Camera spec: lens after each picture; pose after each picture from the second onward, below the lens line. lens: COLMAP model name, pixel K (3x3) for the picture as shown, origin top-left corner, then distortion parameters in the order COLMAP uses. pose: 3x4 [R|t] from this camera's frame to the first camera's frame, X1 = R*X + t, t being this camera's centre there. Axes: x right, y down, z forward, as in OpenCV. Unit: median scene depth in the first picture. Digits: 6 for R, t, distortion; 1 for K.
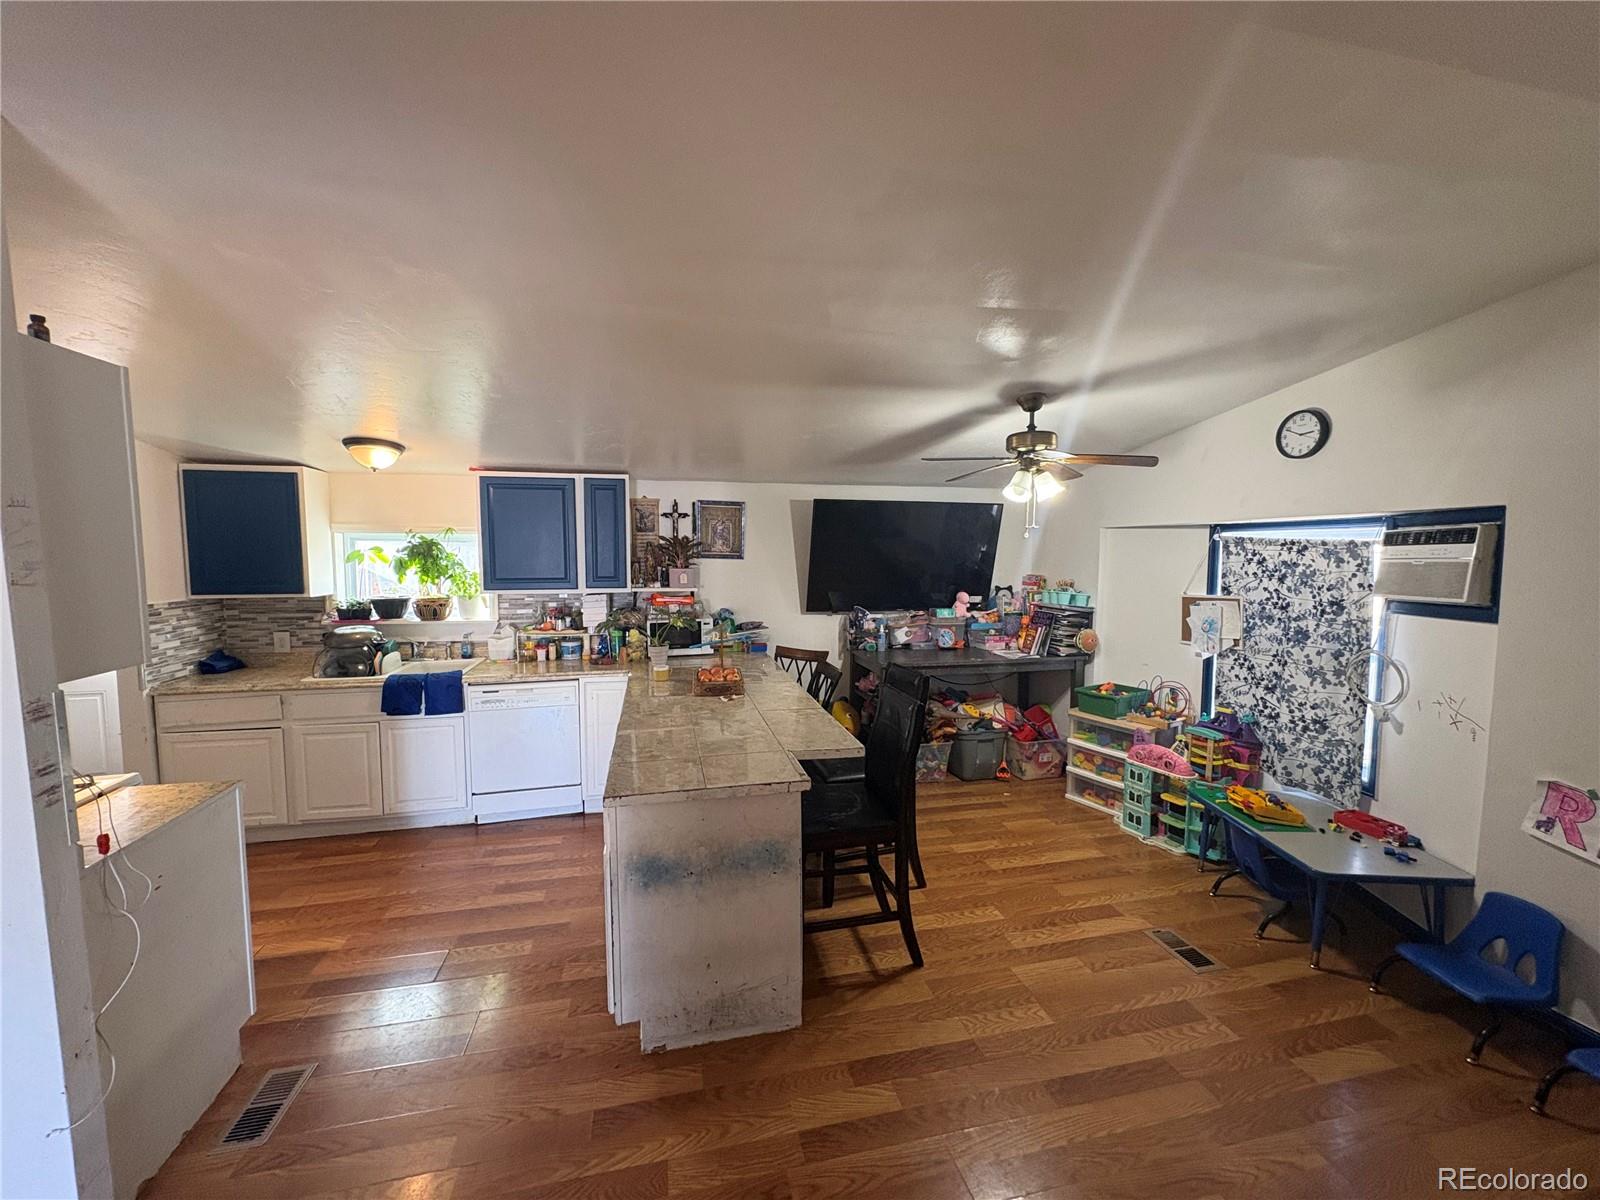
lens RADIAL K [[636.2, 0, 799.8], [0, 636.2, 601.3], [0, 0, 1]] dist [0.001571, 0.000304]
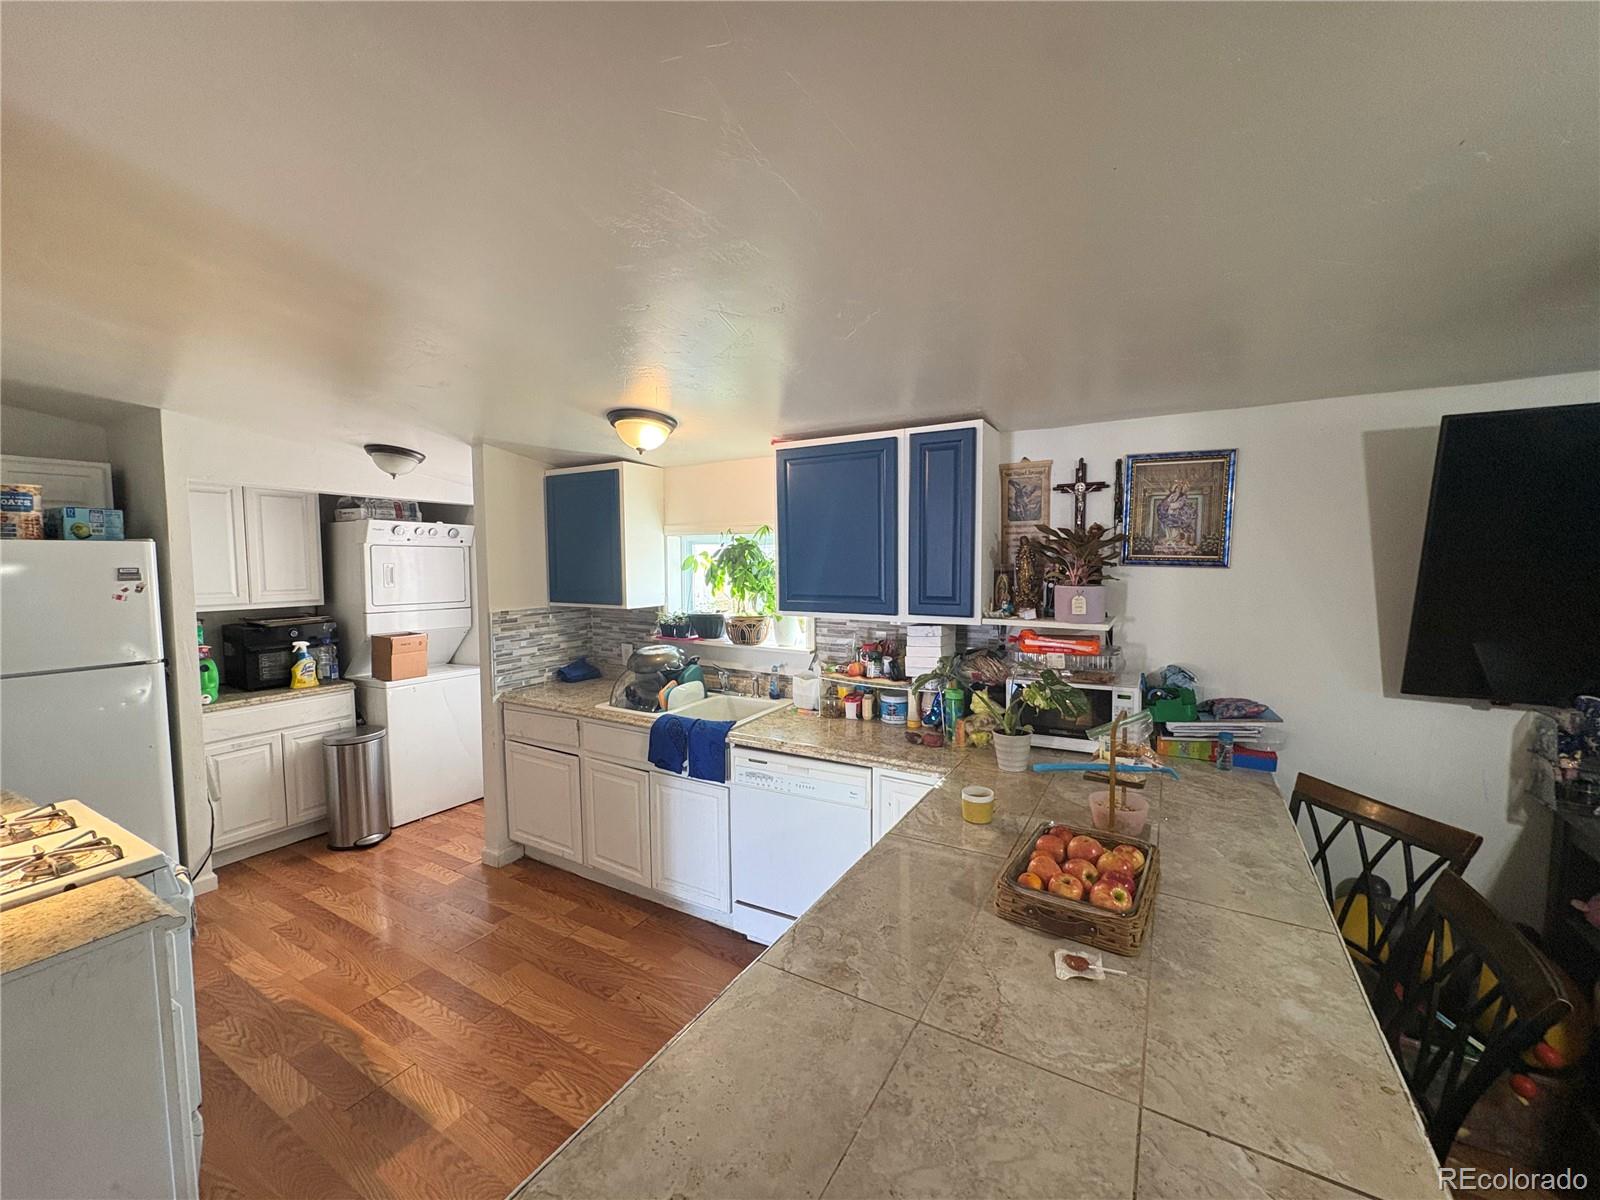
lens RADIAL K [[636.2, 0, 799.6], [0, 636.2, 599.6], [0, 0, 1]] dist [0.001571, 0.000304]
pose [[0.728714, 0.039492, -0.683678, 0.006822], [-0.045604, 0.998918, 0.009093, -0.035417], [0.683298, 0.024552, 0.729727, 0.475121]]
